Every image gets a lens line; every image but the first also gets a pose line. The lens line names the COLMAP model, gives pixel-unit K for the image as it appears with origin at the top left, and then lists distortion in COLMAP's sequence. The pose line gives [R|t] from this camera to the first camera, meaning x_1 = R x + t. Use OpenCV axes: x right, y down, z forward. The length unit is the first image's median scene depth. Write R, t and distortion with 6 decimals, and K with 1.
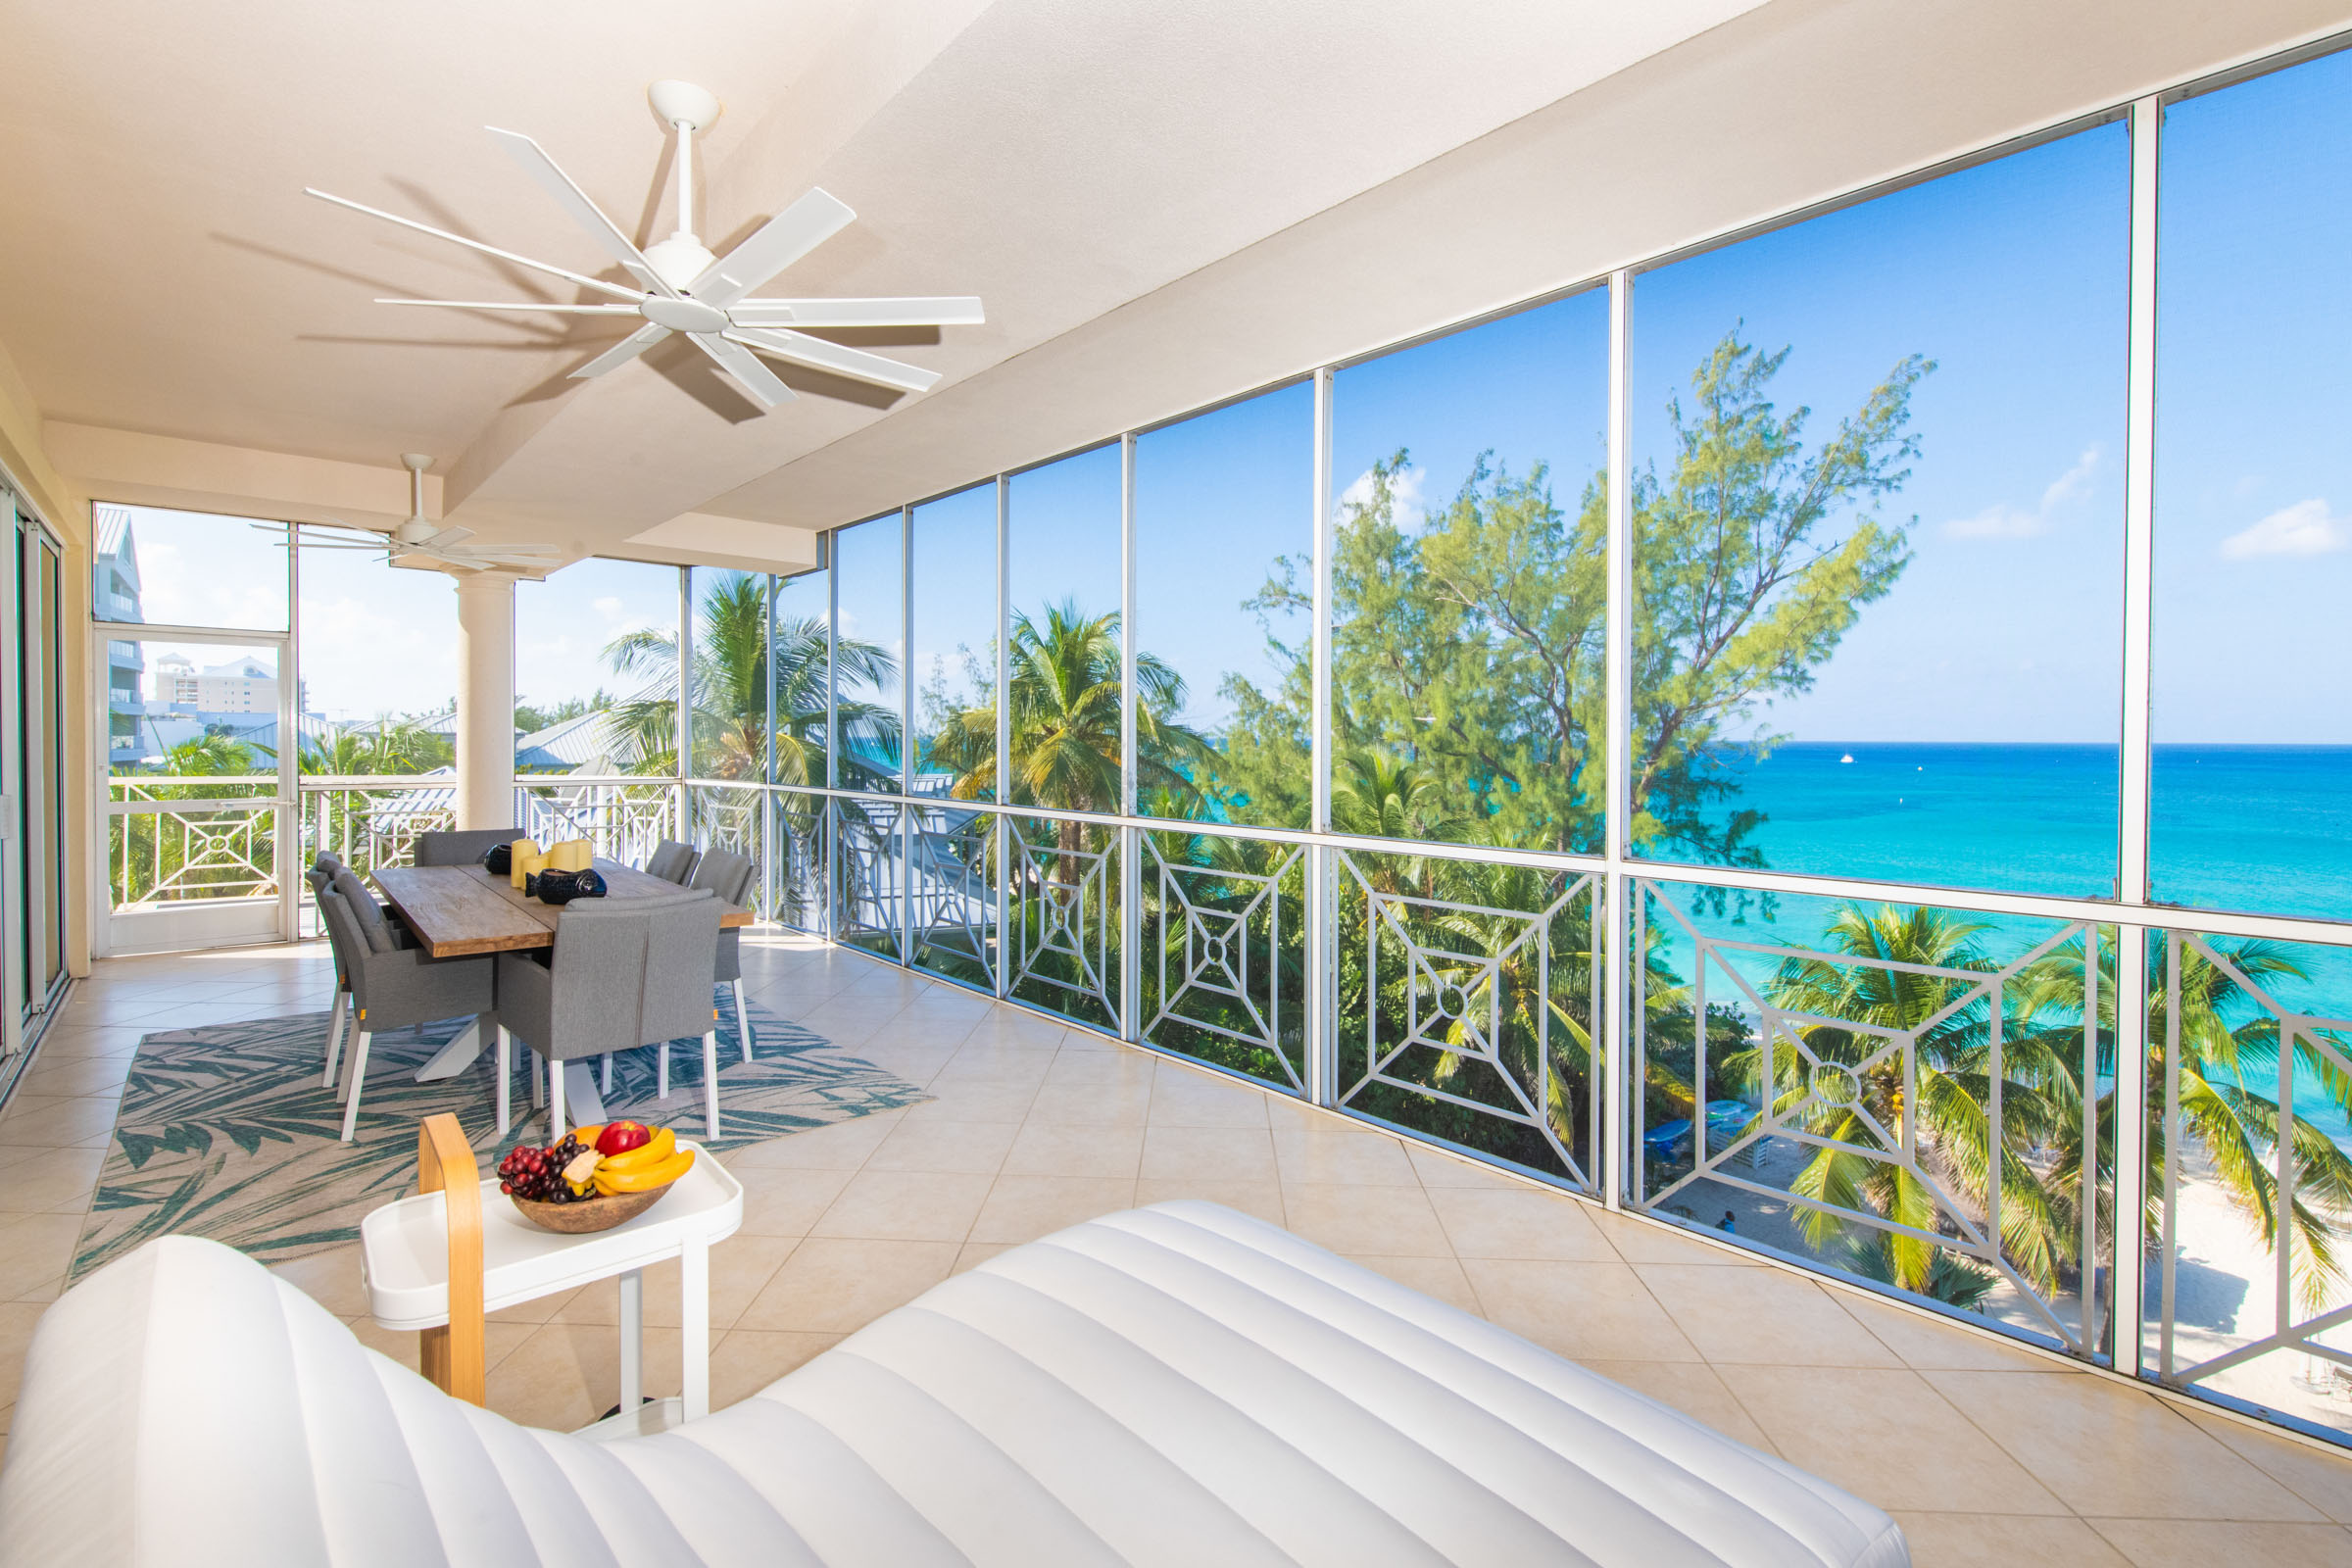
lens RADIAL K [[1060.3, 0, 1258.0], [0, 1060.3, 779.4], [0, 0, 1]] dist [-0.000636, -0.005065]
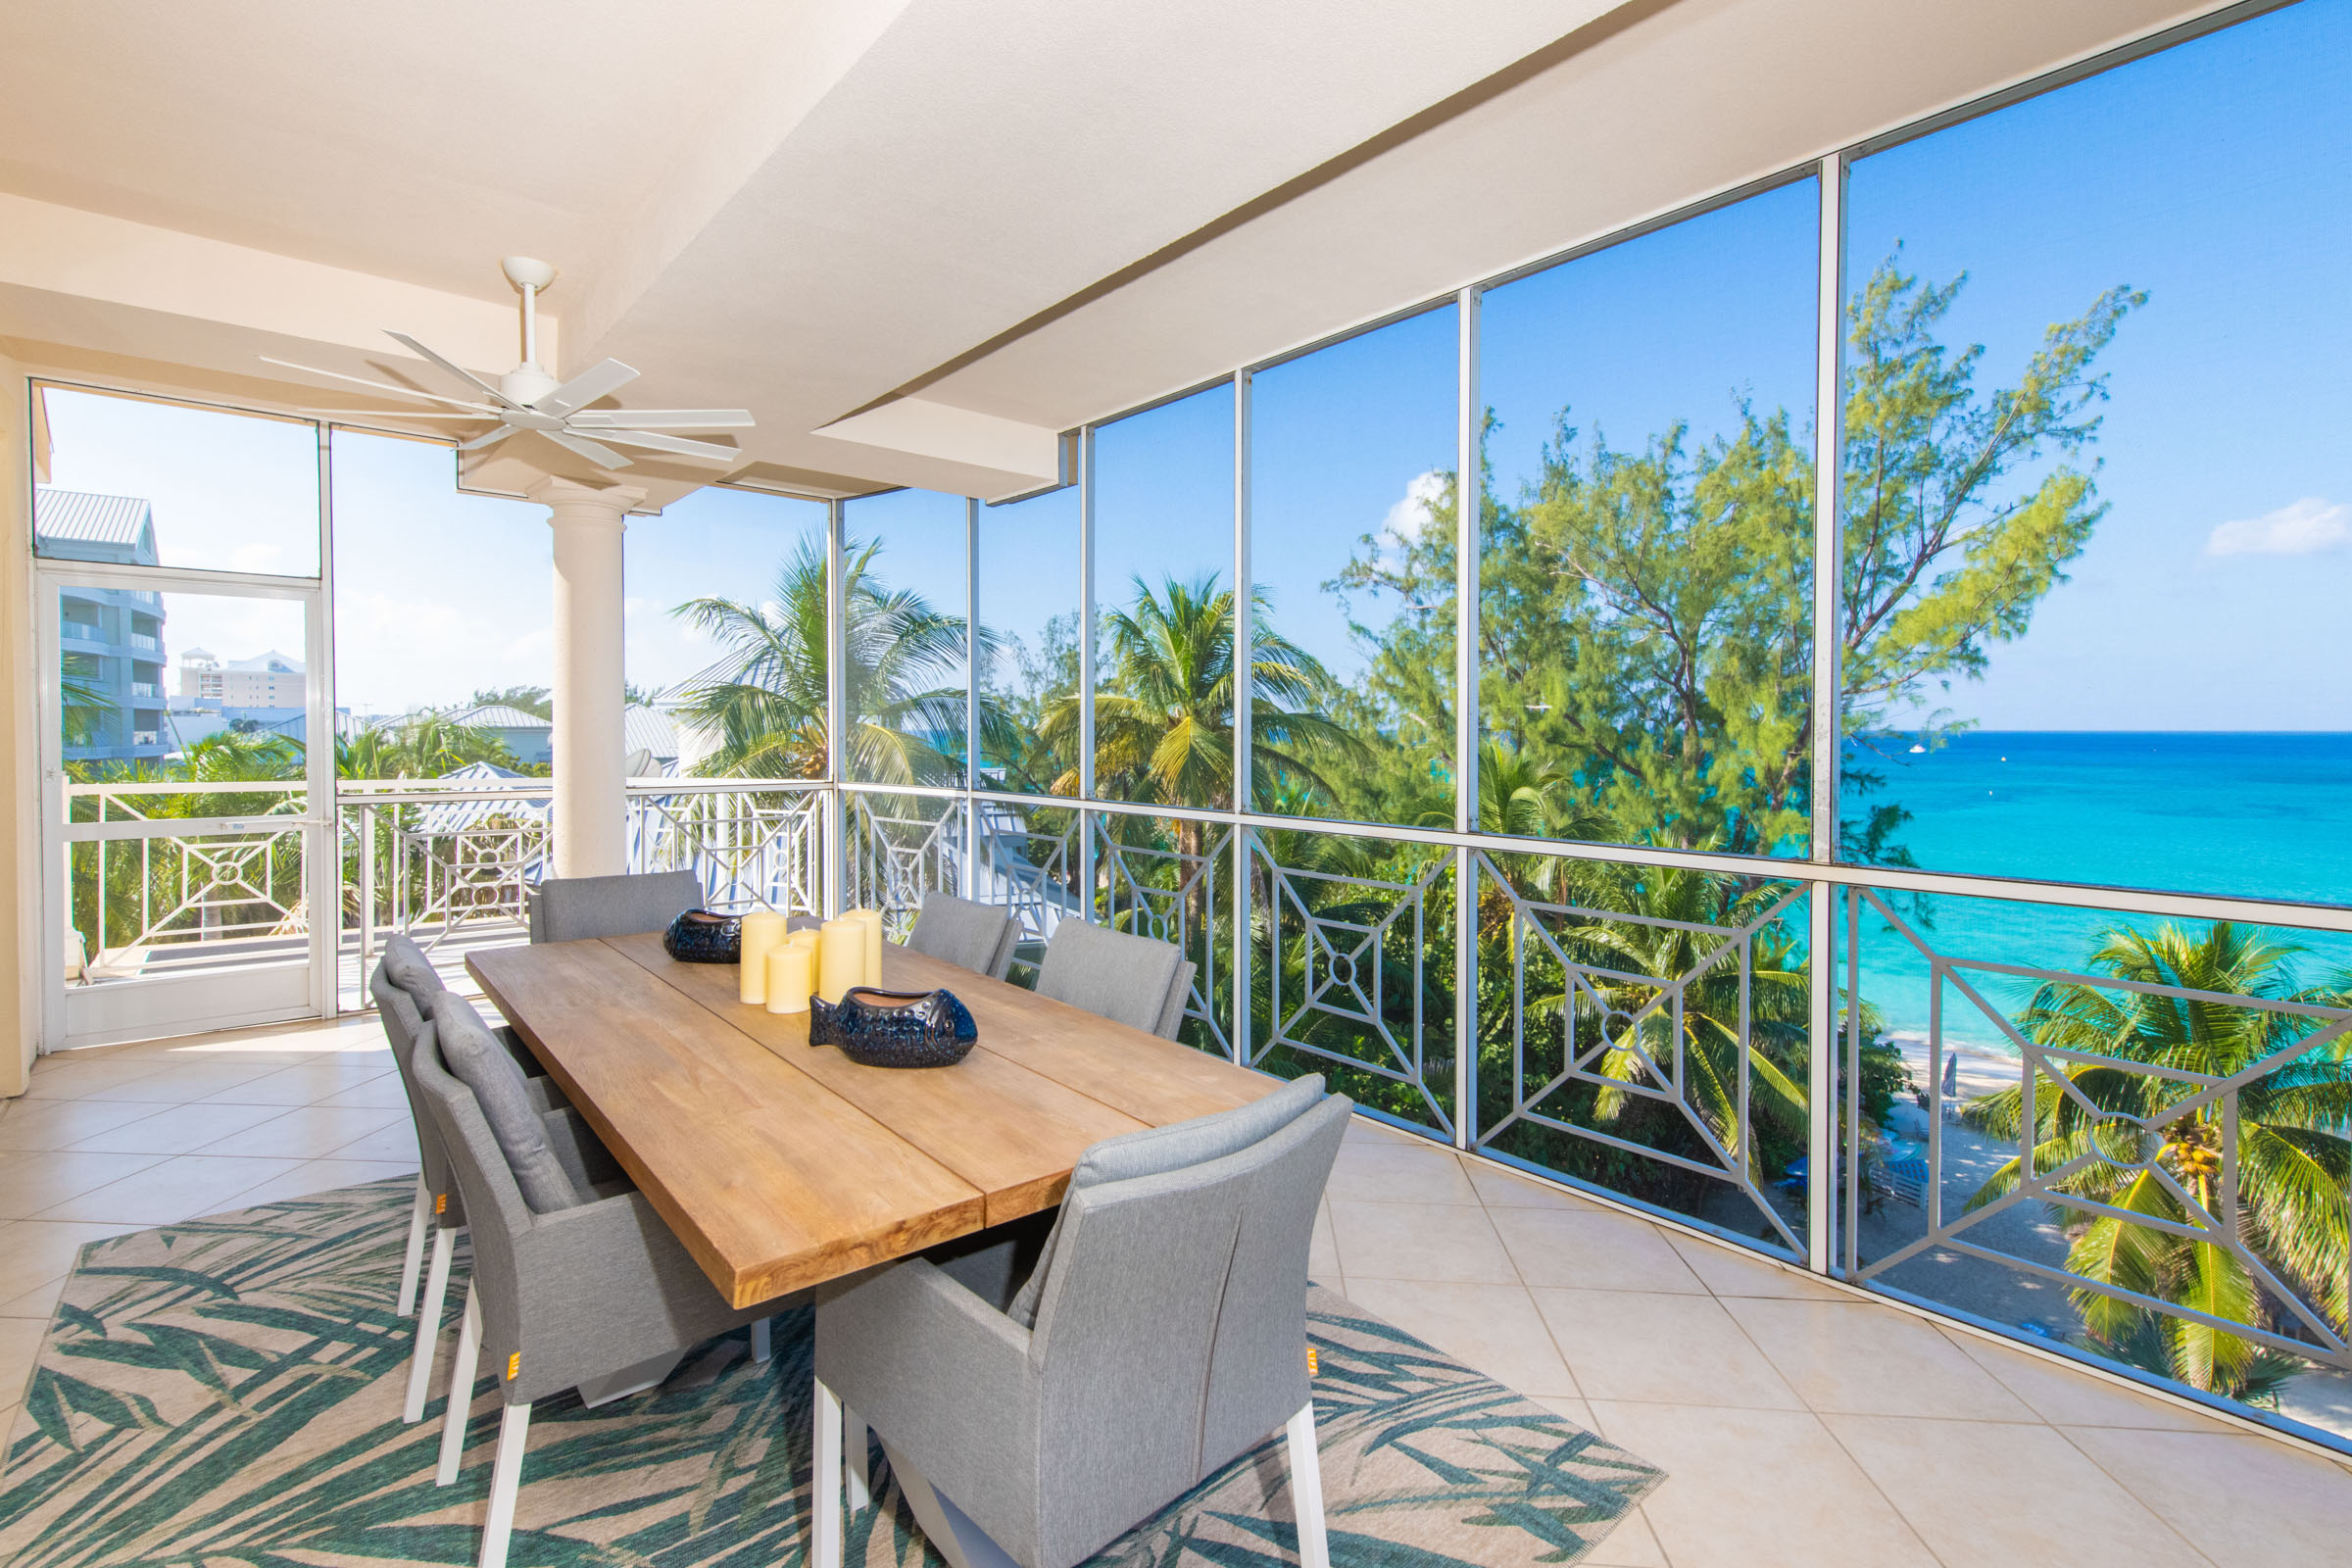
lens RADIAL K [[1010.7, 0, 1177.8], [0, 1010.7, 775.3], [0, 0, 1]] dist [0.001012, -0.000738]
pose [[0.999401, -0.002736, -0.034510, -0.146283], [0.002935, 0.999979, 0.005735, -0.004937], [0.034494, -0.005833, 0.999388, 0.156041]]
